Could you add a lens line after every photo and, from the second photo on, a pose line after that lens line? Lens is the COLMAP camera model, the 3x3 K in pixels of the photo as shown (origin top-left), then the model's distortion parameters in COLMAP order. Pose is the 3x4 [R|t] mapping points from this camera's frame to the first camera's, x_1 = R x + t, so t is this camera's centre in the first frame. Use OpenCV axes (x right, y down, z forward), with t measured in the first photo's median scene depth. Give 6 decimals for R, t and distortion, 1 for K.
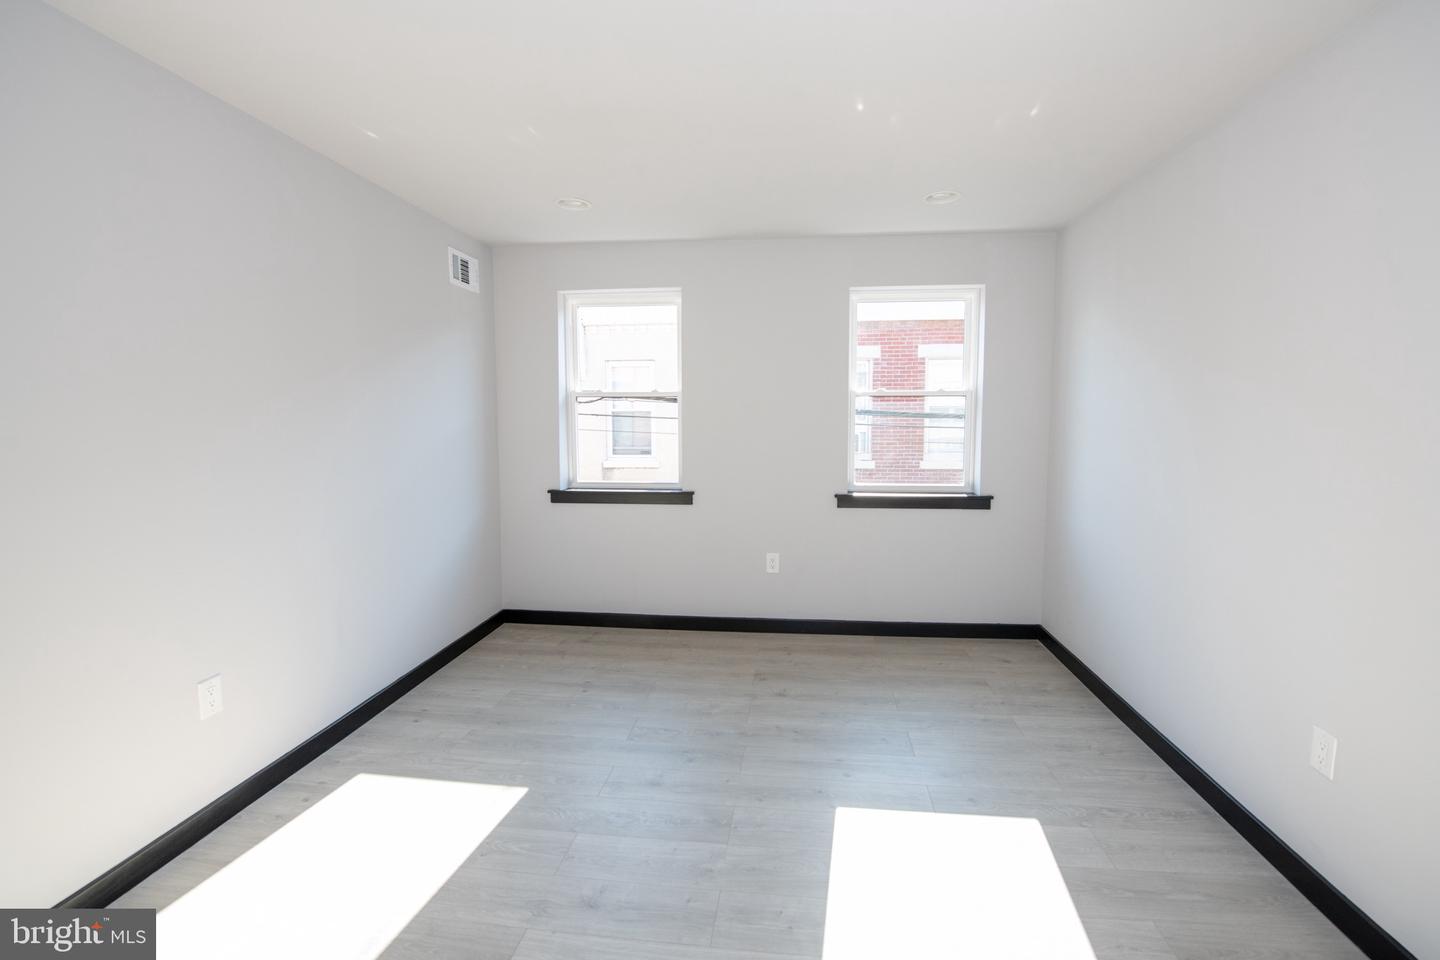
lens RADIAL K [[606.9, 0, 714.3], [0, 606.9, 463.7], [0, 0, 1]] dist [-0.015904, -0.000464]
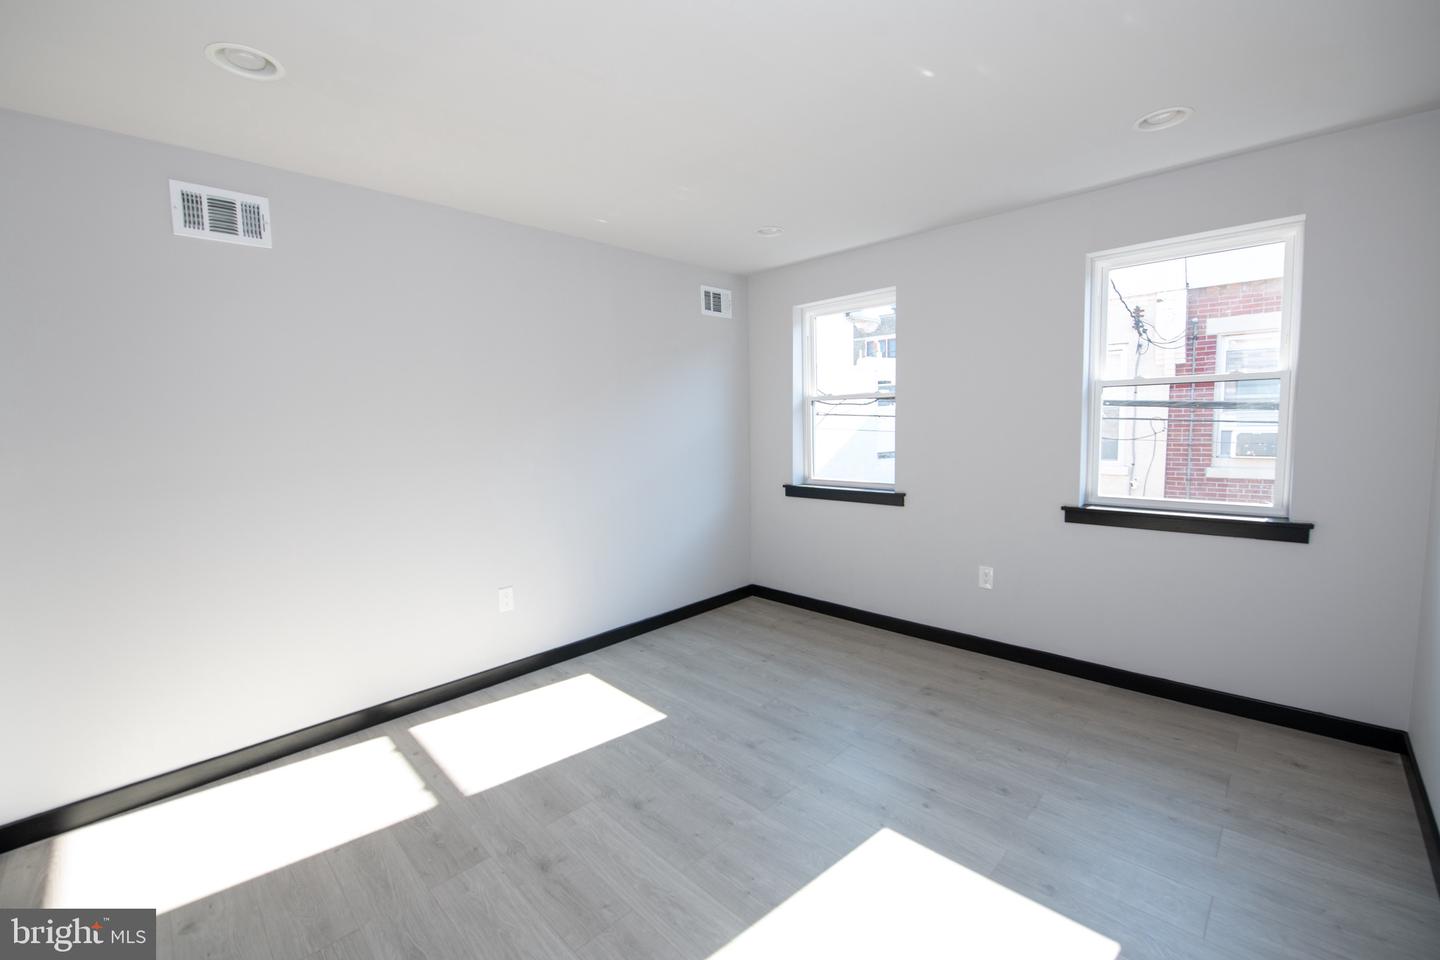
lens RADIAL K [[586.5, 0, 709.9], [0, 586.5, 472.2], [0, 0, 1]] dist [-0.015712, -0.000900]
pose [[0.776743, 0.035456, -0.628819, 0.337340], [-0.024854, 0.999362, 0.025649, -0.004984], [0.629327, -0.004294, 0.777128, 0.069306]]
